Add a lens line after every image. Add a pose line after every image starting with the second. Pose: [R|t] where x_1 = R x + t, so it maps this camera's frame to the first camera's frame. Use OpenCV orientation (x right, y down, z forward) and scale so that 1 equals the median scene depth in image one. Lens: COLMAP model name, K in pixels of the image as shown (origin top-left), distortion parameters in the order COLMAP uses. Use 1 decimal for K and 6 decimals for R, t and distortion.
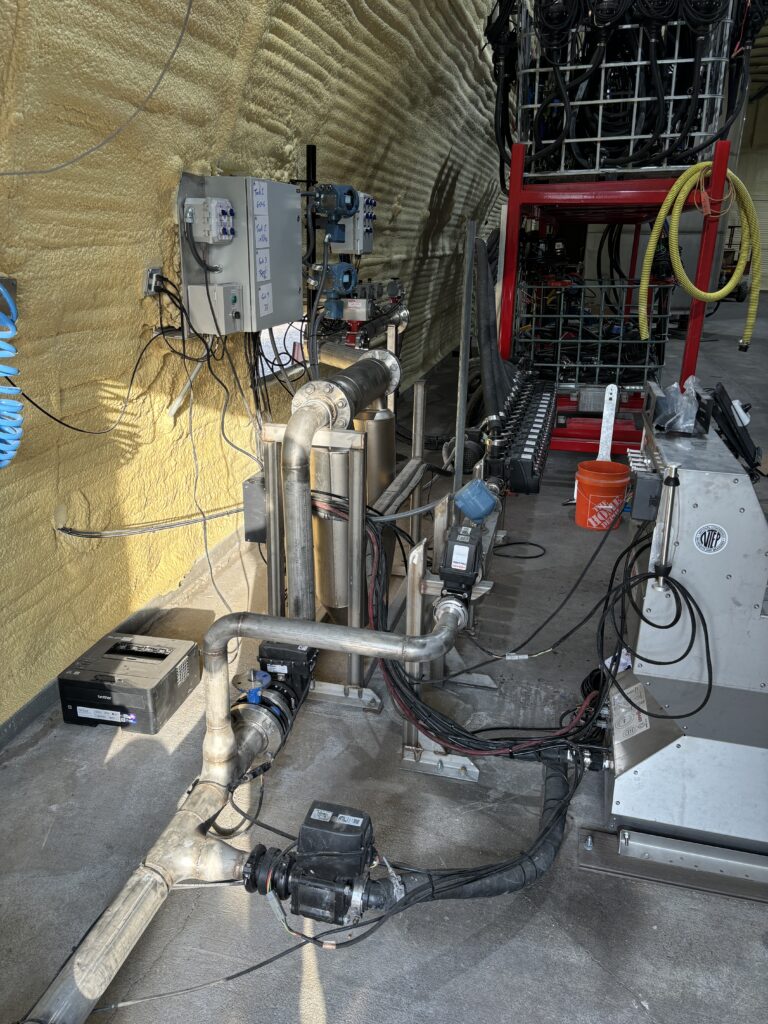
lens RADIAL K [[777.6, 0, 380.6], [0, 777.6, 516.0], [0, 0, 1]] dist [0.020059, 0.000842]
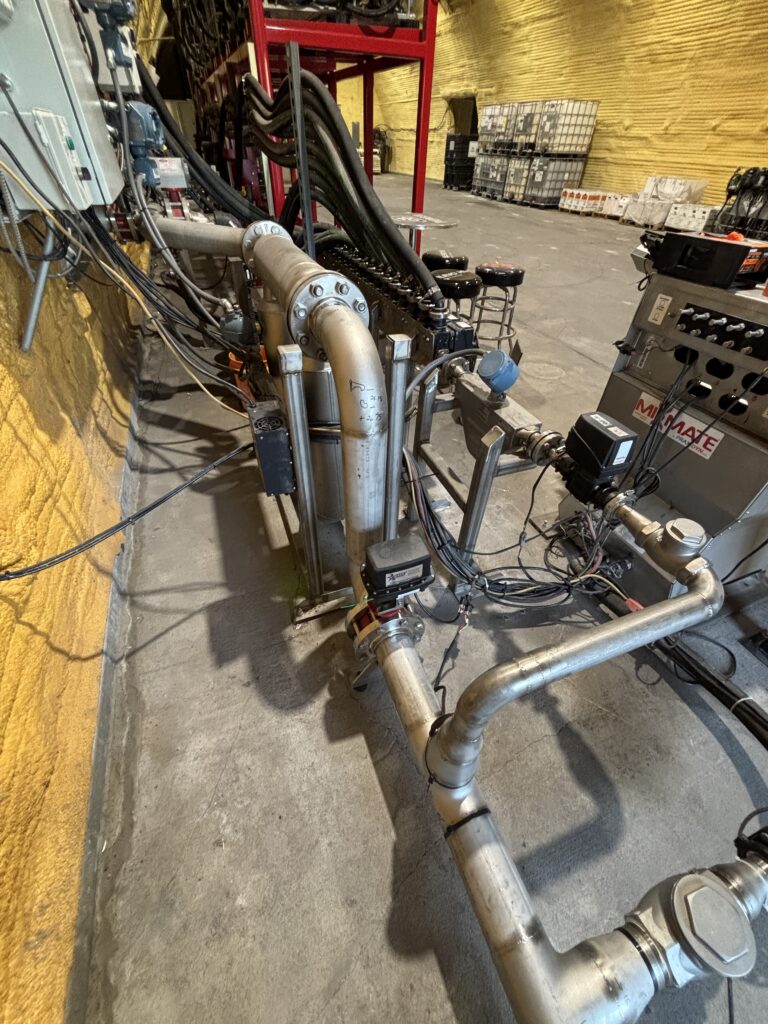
lens RADIAL K [[413.6, 0, 380.5], [0, 413.6, 510.1], [0, 0, 1]] dist [-0.000175, 0.001323]
pose [[0.816541, -0.378935, 0.435510, -0.221393], [0.178935, 0.883386, 0.433142, -0.102095], [-0.548856, -0.275750, 0.789126, 0.459486]]
